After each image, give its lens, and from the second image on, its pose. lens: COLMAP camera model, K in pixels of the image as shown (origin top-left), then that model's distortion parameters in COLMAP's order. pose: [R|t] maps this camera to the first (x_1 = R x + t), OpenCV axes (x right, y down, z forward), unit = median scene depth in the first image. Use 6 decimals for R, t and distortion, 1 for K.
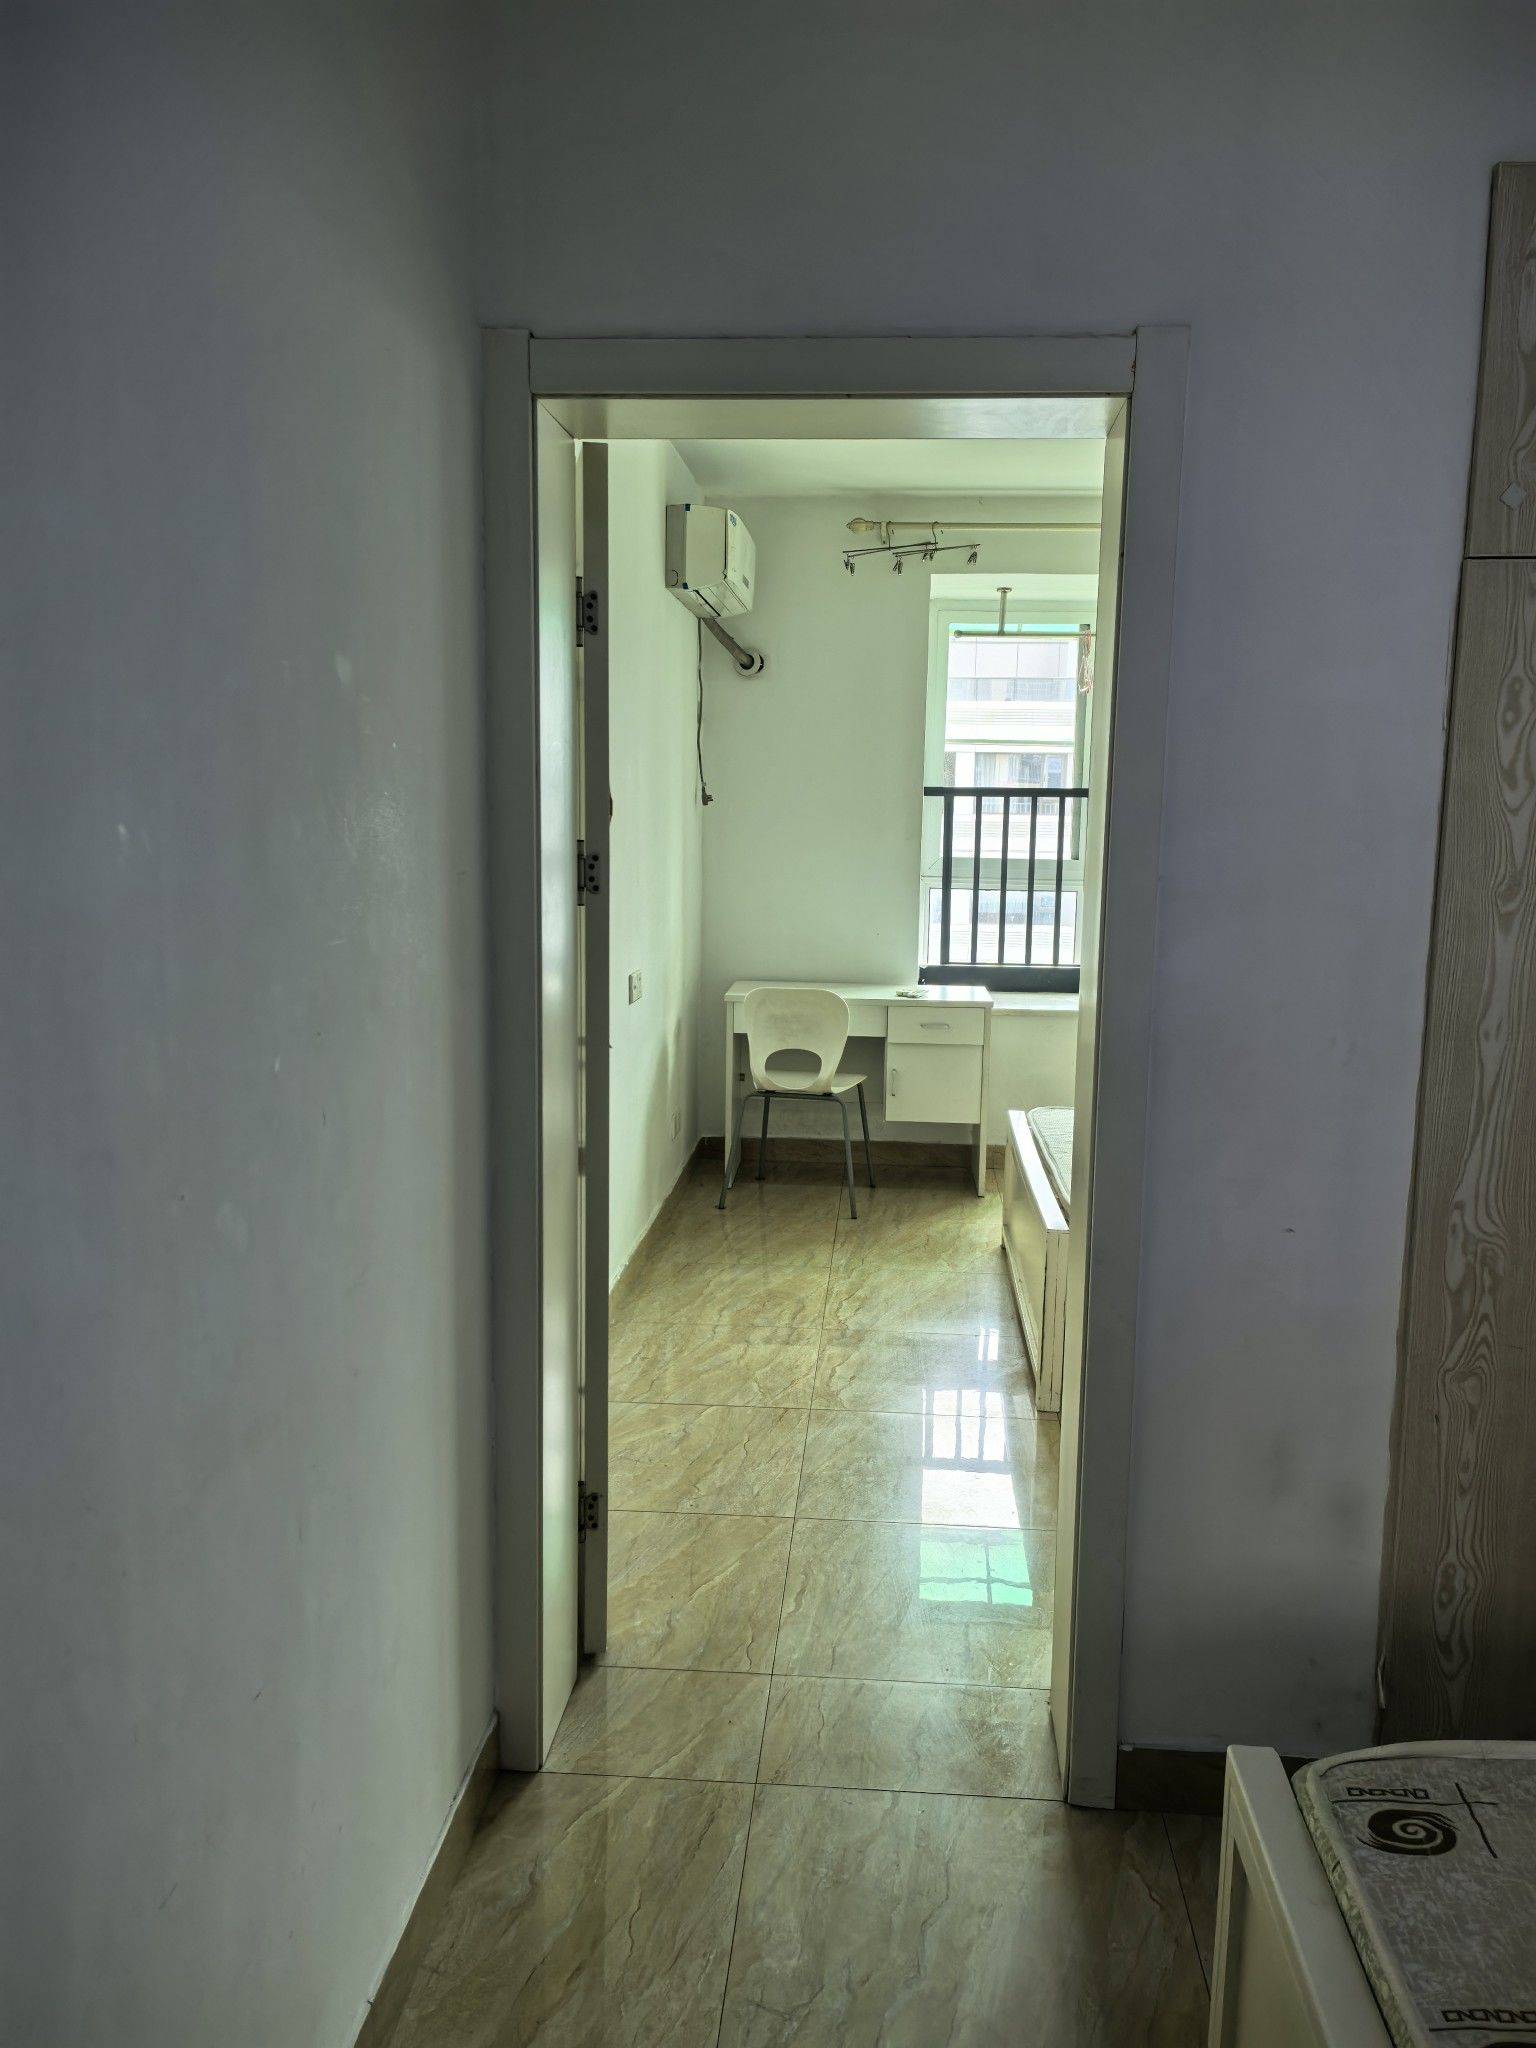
lens RADIAL K [[1617.3, 0, 760.2], [0, 1617.3, 1030.5], [0, 0, 1]] dist [0.055306, -0.074266]
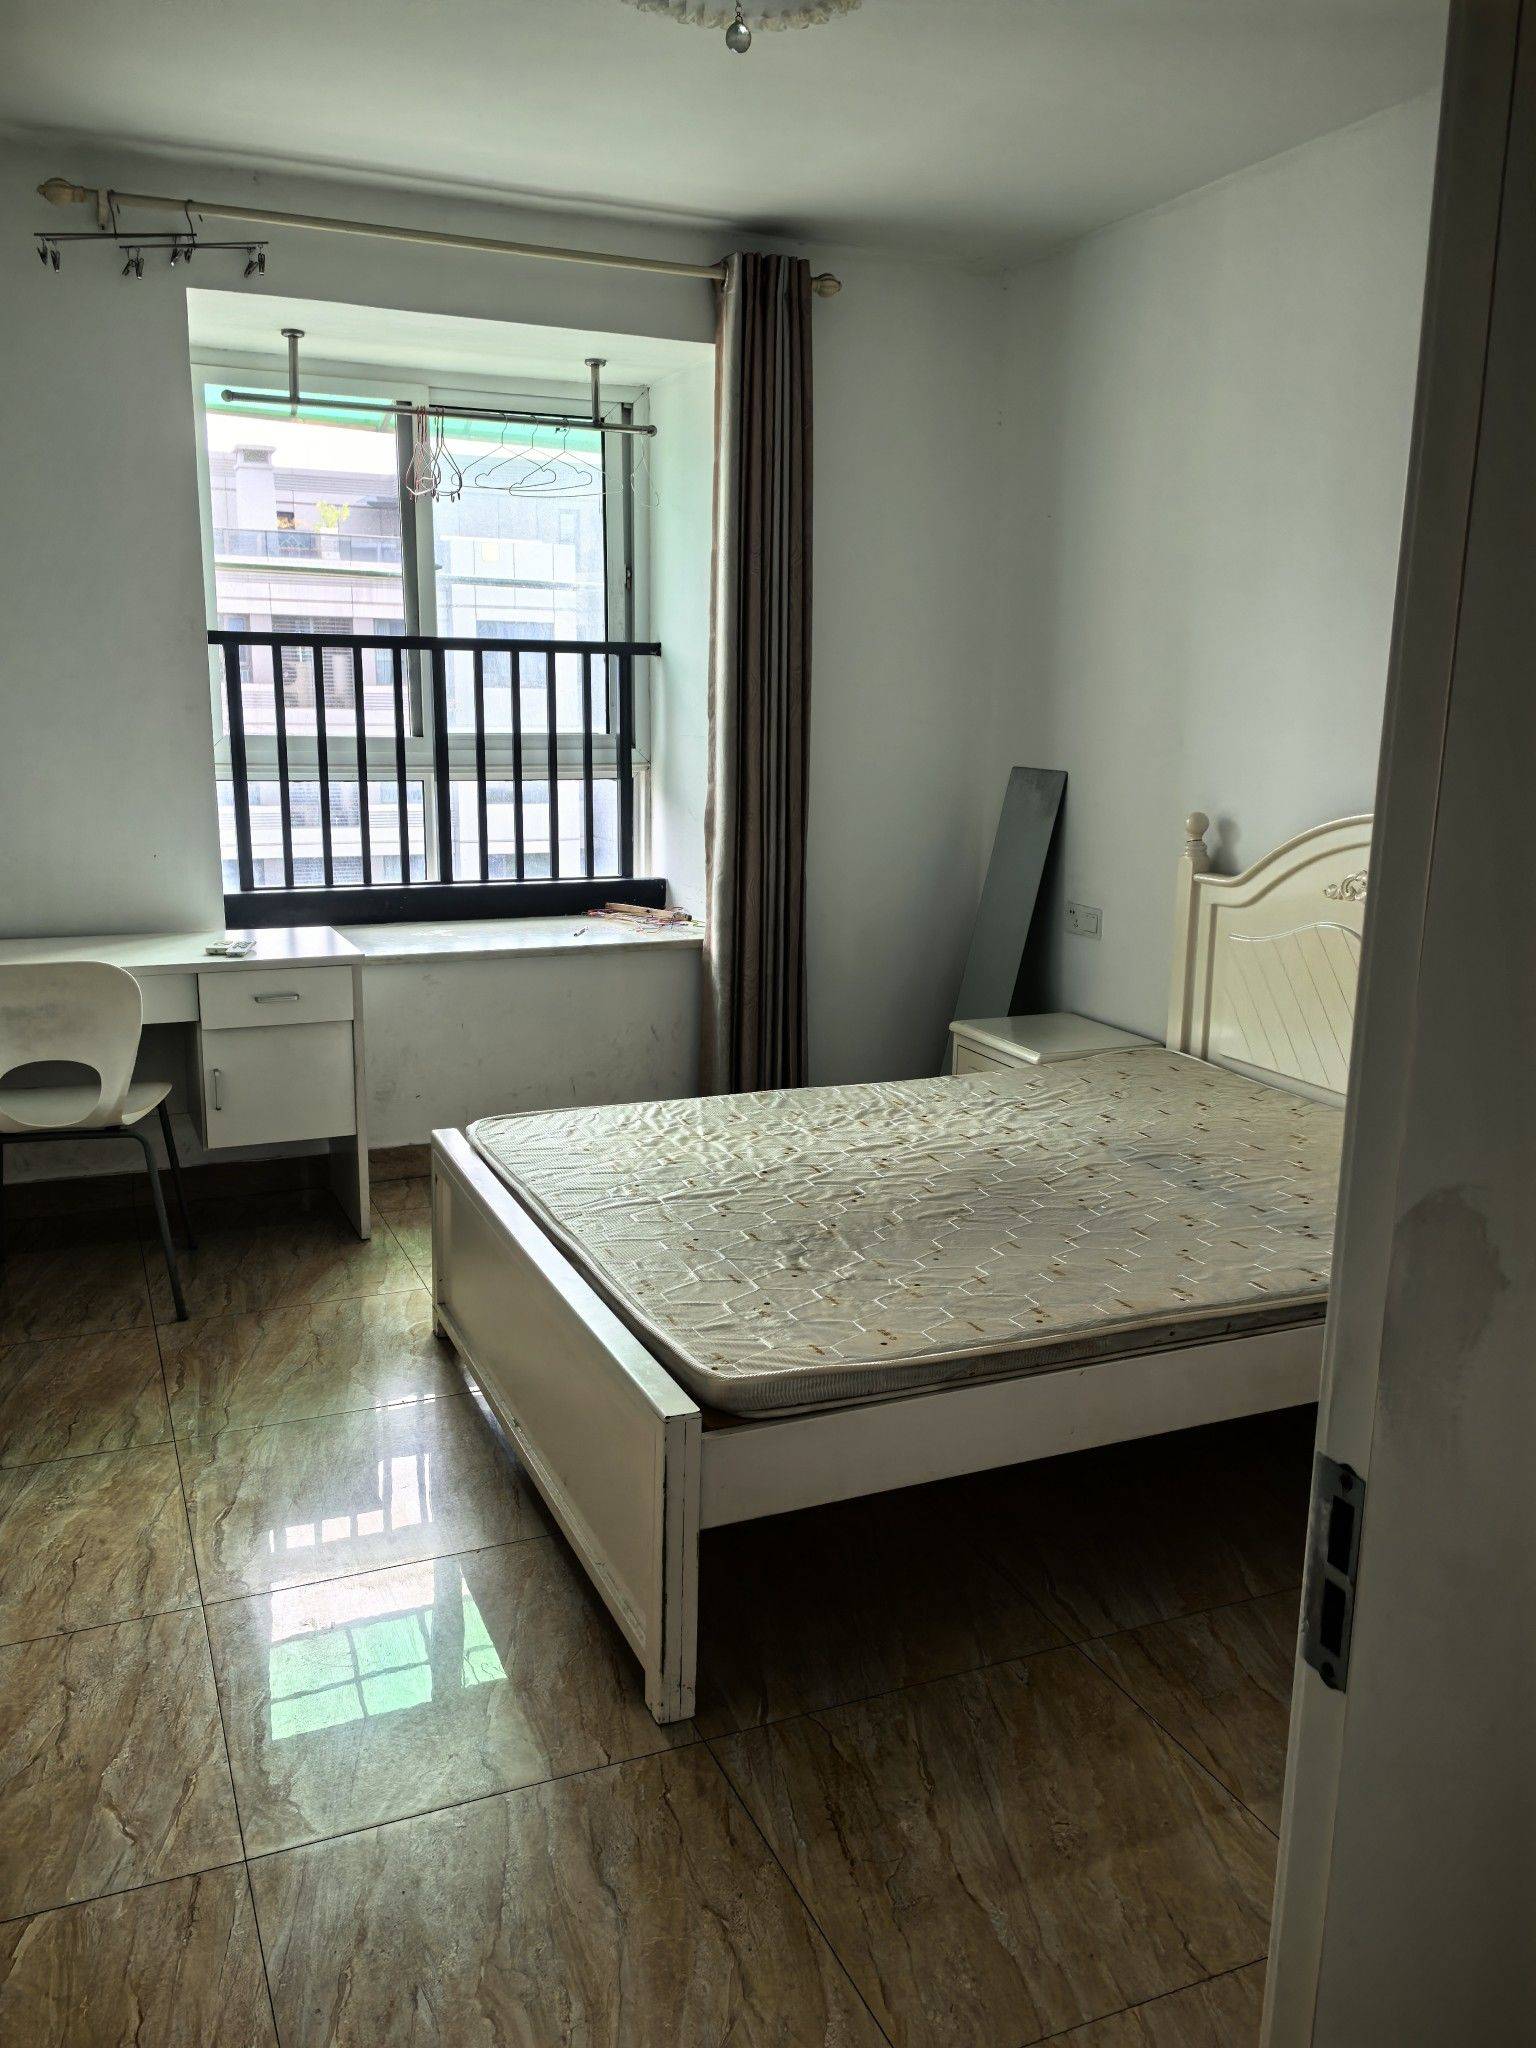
lens RADIAL K [[1617.3, 0, 760.2], [0, 1617.3, 1030.5], [0, 0, 1]] dist [0.055306, -0.074266]
pose [[0.881520, -0.102842, 0.460811, -0.022970], [0.067198, 0.993382, 0.093152, -0.037133], [-0.467341, -0.051150, 0.882596, 0.325239]]
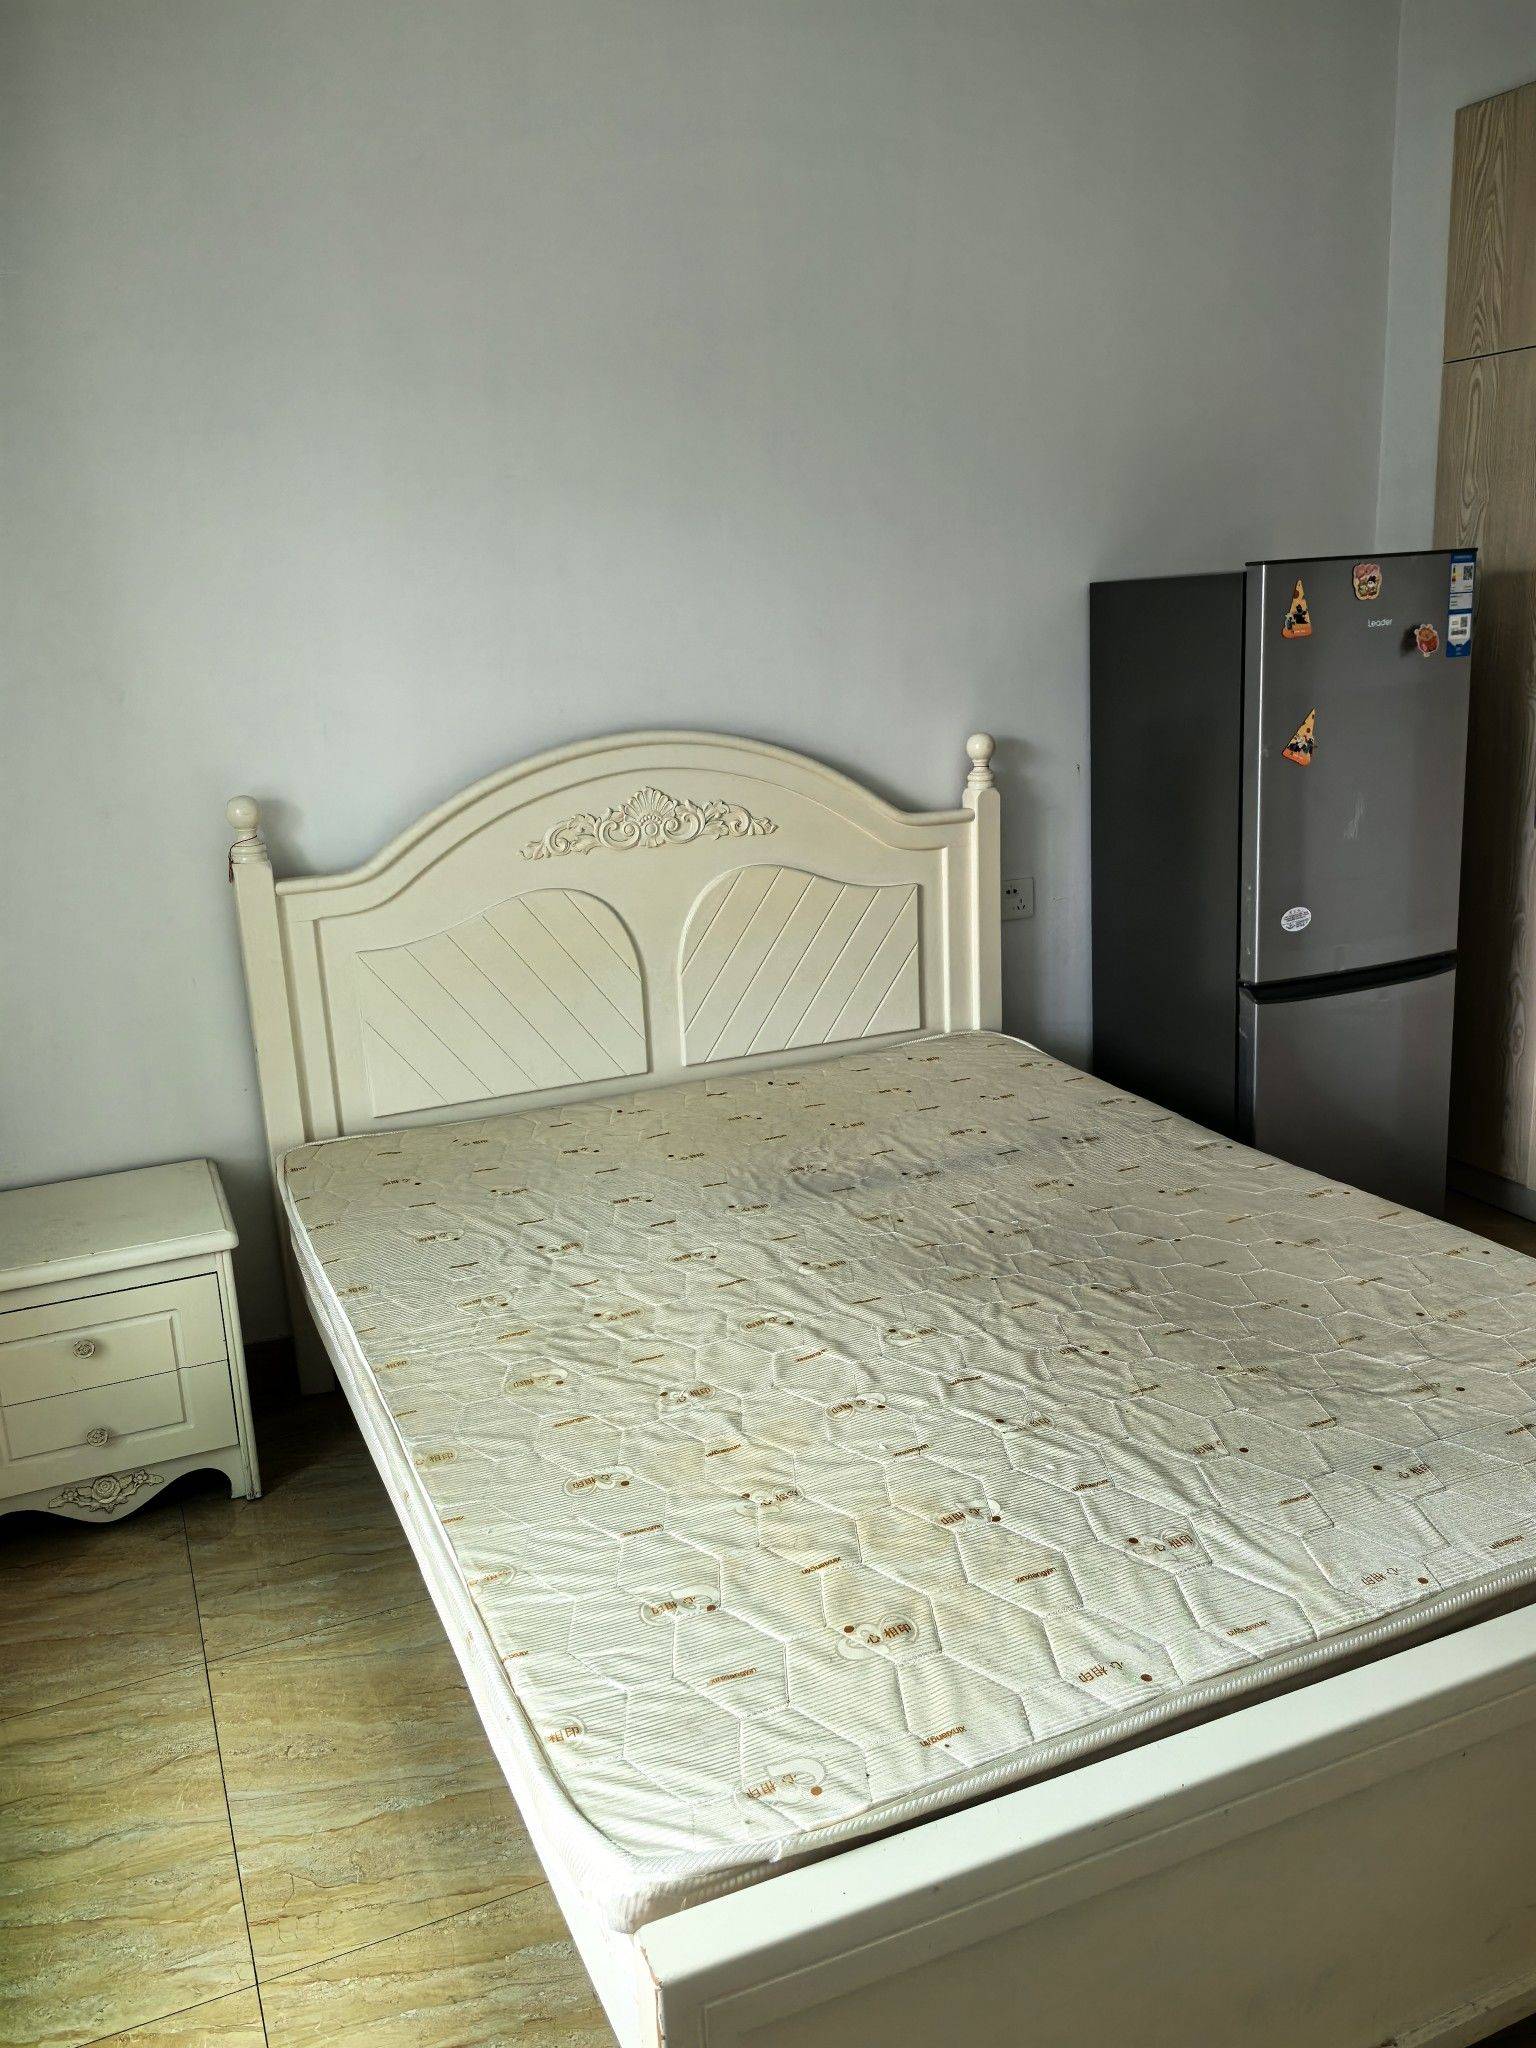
lens RADIAL K [[1617.3, 0, 760.2], [0, 1617.3, 1030.5], [0, 0, 1]] dist [0.055306, -0.074266]
pose [[-0.470287, -0.221902, 0.854160, -0.006694], [0.169474, 0.927150, 0.334174, -0.118149], [-0.866088, 0.301916, -0.398420, 0.917607]]
